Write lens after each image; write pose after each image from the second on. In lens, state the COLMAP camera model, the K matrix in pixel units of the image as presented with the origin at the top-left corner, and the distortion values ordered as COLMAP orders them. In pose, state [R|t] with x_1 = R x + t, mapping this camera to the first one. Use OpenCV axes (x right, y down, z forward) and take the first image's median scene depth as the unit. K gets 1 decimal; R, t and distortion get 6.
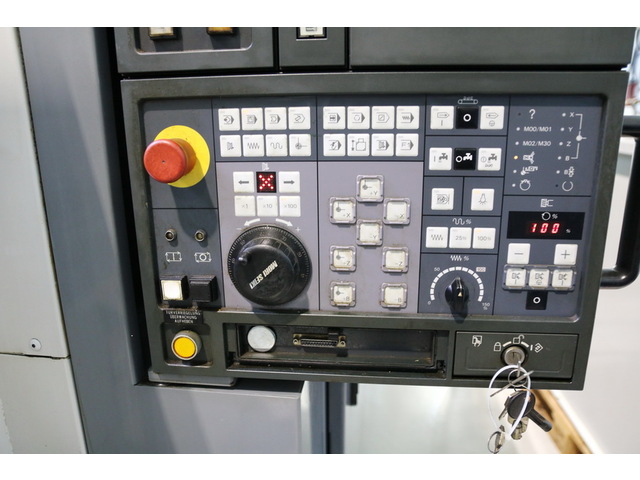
lens RADIAL K [[524.8, 0, 323.0], [0, 524.8, 240.5], [0, 0, 1]] dist [-0.114438, 0.072322]
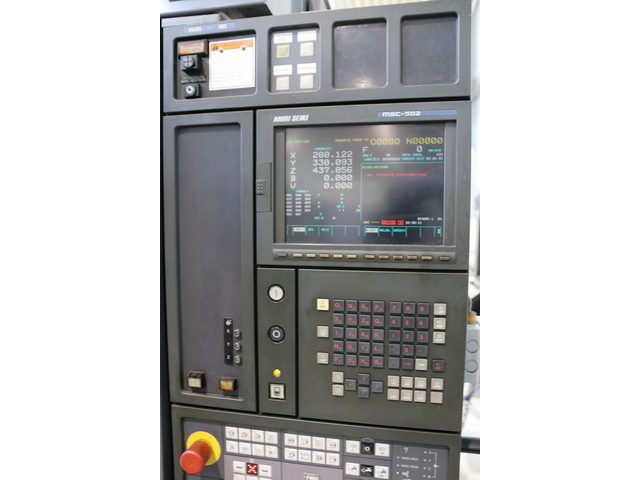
lens RADIAL K [[393.2, 0, 318.9], [0, 393.2, 239.0], [0, 0, 1]] dist [-0.085516, 0.027762]
pose [[0.996822, 0.020825, -0.076894, 0.189045], [-0.035058, 0.981414, -0.188675, -0.622605], [0.071536, 0.190771, 0.979024, -0.342556]]
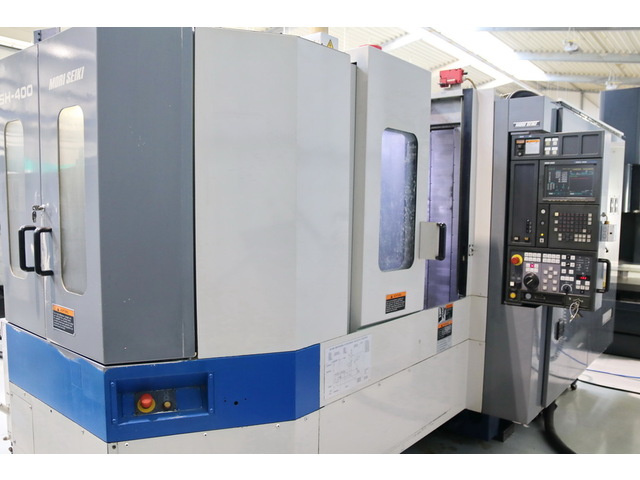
lens RADIAL K [[524.8, 0, 317.6], [0, 524.8, 253.8], [0, 0, 1]] dist [-0.114438, 0.072322]
pose [[0.842811, 0.076328, -0.532770, 0.905646], [-0.153283, 0.982939, -0.101663, 0.691106], [0.515921, 0.167347, 0.840131, -4.949417]]
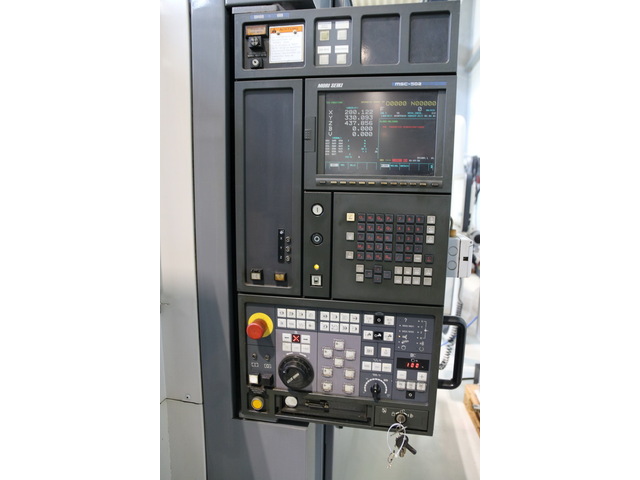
lens RADIAL K [[393.2, 0, 321.9], [0, 393.2, 241.6], [0, 0, 1]] dist [-0.085516, 0.027762]
pose [[0.997656, 0.037849, -0.057006, 0.094954], [-0.043538, 0.993821, -0.102102, -0.377198], [0.052789, 0.104345, 0.993139, -0.820035]]
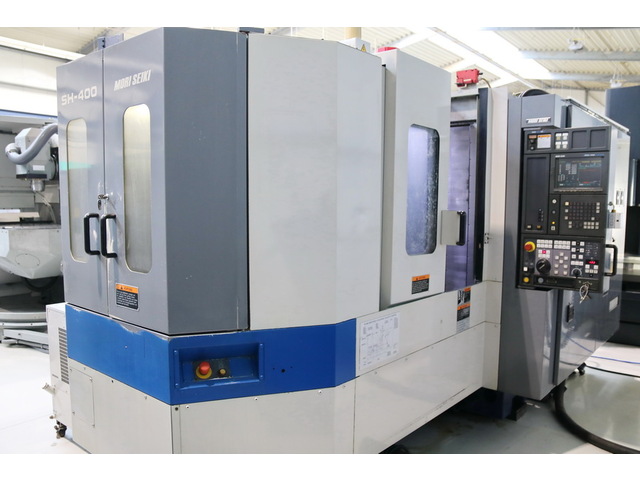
lens RADIAL K [[524.8, 0, 316.0], [0, 524.8, 254.9], [0, 0, 1]] dist [-0.114438, 0.072322]
pose [[0.837797, 0.073371, -0.541029, 0.918720], [-0.149615, 0.983850, -0.098260, 0.918643], [0.525082, 0.163268, 0.835244, -5.450331]]
